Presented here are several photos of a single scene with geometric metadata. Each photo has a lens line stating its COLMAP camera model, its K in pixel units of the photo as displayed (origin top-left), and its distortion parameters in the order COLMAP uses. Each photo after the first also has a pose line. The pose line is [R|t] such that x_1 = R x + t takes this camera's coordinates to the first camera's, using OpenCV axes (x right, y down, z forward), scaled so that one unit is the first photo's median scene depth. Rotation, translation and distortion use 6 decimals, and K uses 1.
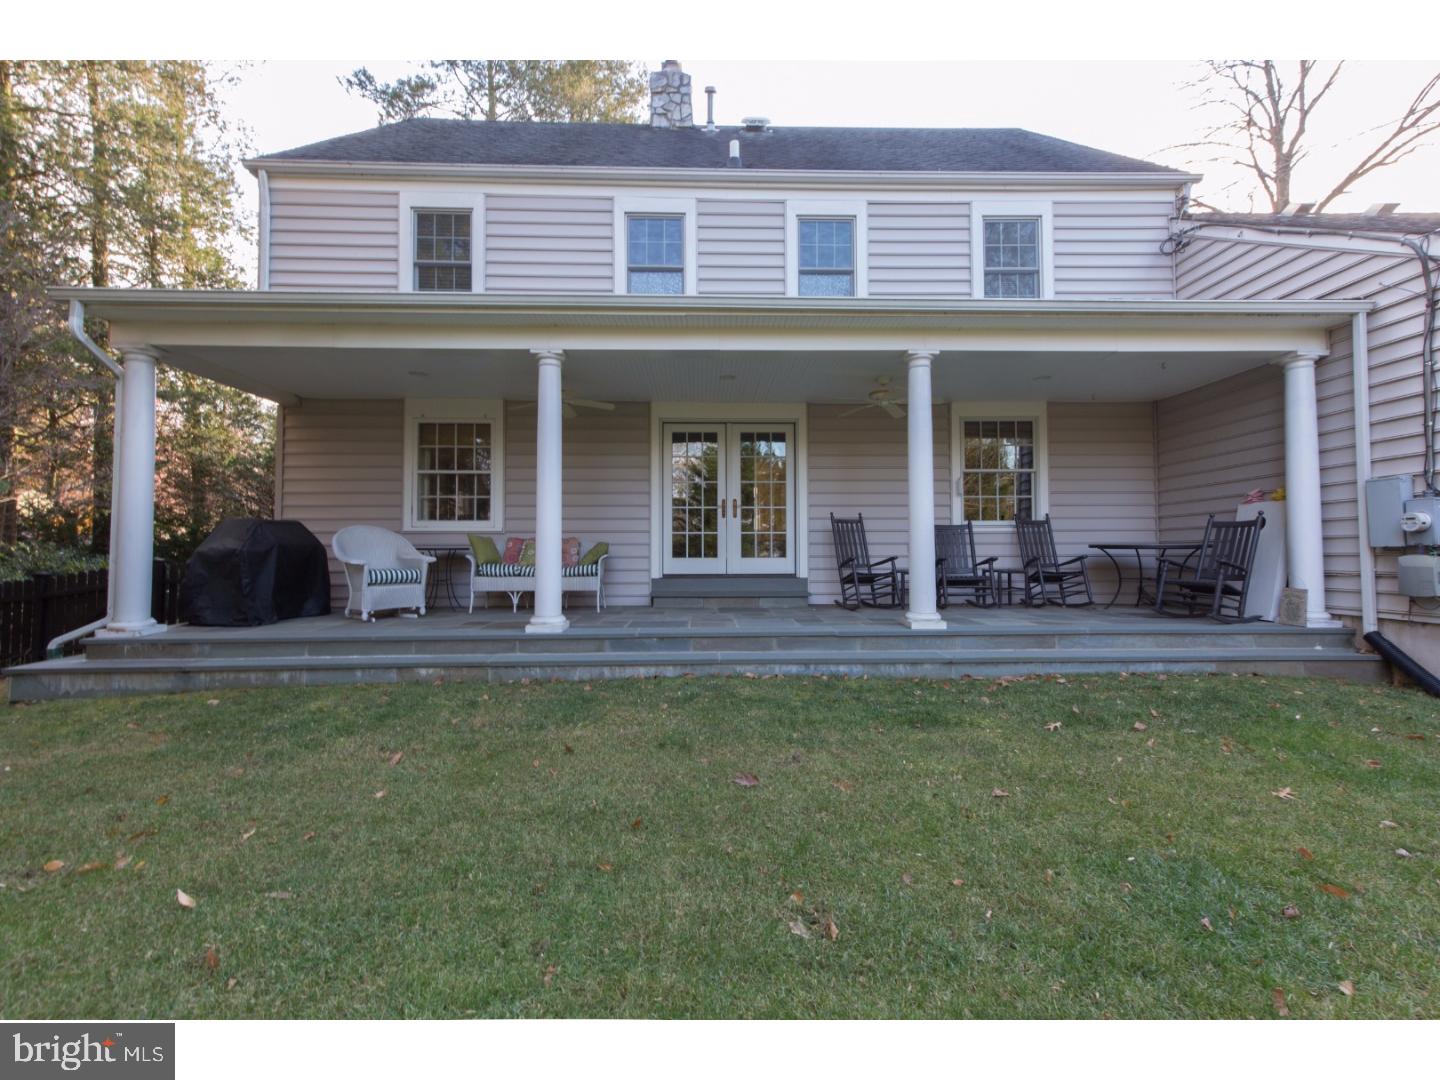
lens RADIAL K [[643.6, 0, 693.1], [0, 643.6, 538.1], [0, 0, 1]] dist [-0.000136, 0.000972]
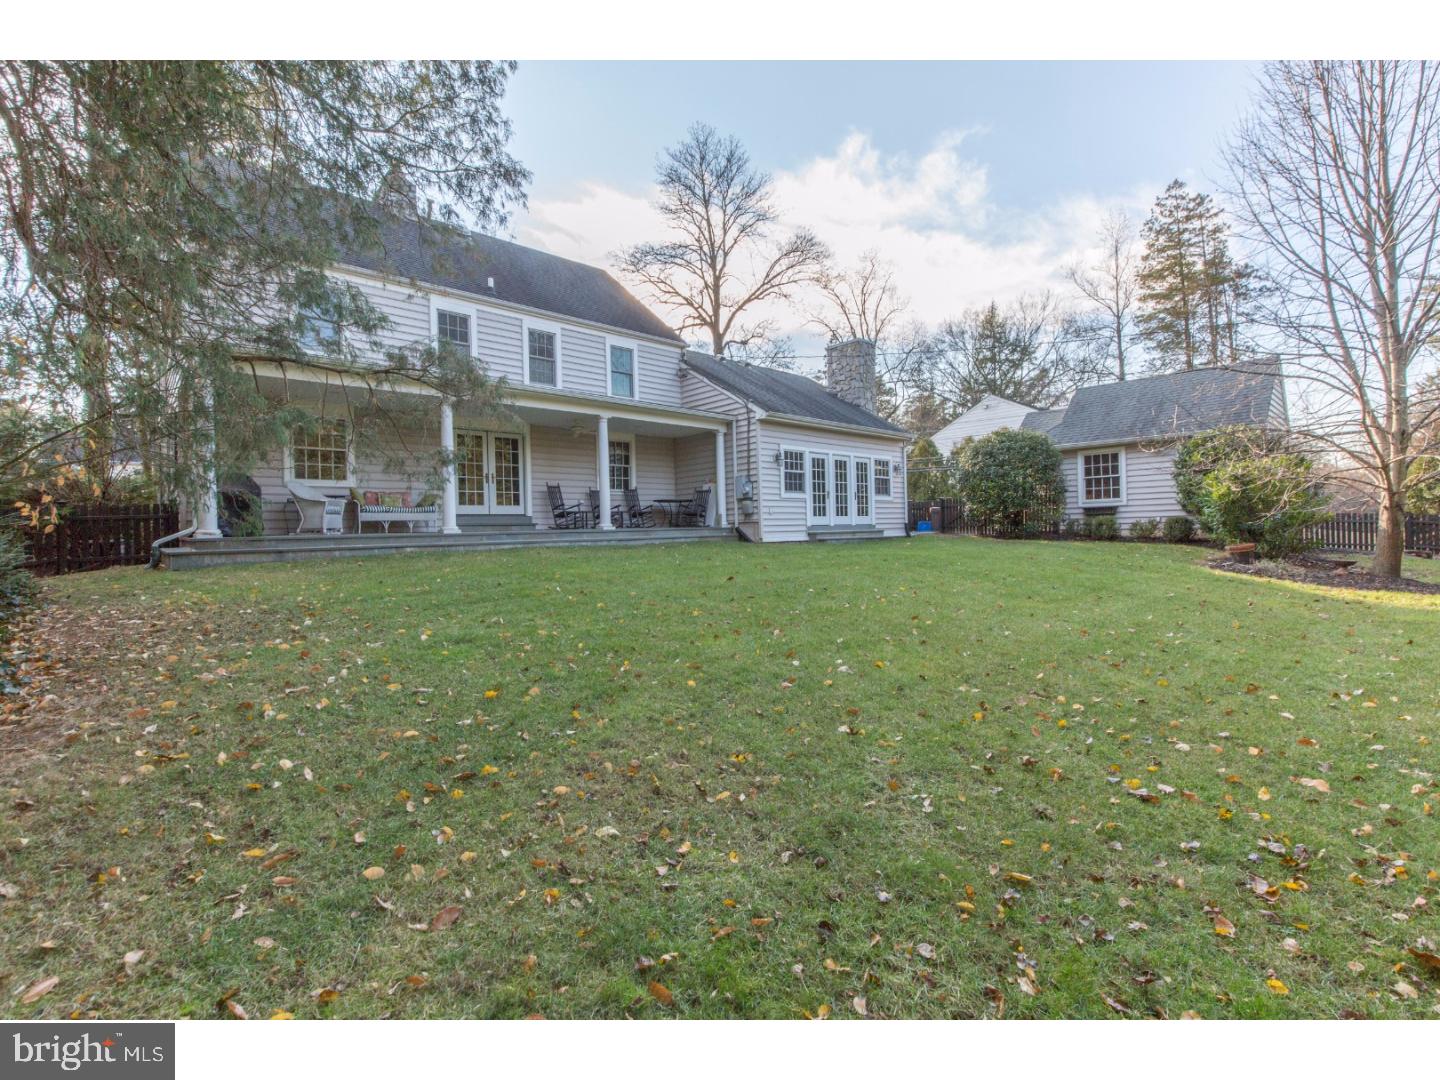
lens RADIAL K [[643.6, 0, 717.5], [0, 643.6, 538.6], [0, 0, 1]] dist [-0.000136, 0.000972]
pose [[0.738619, -0.021689, 0.673774, -0.742653], [0.005219, 0.999636, 0.026457, 0.084311], [-0.674103, -0.016025, 0.738463, -0.825631]]
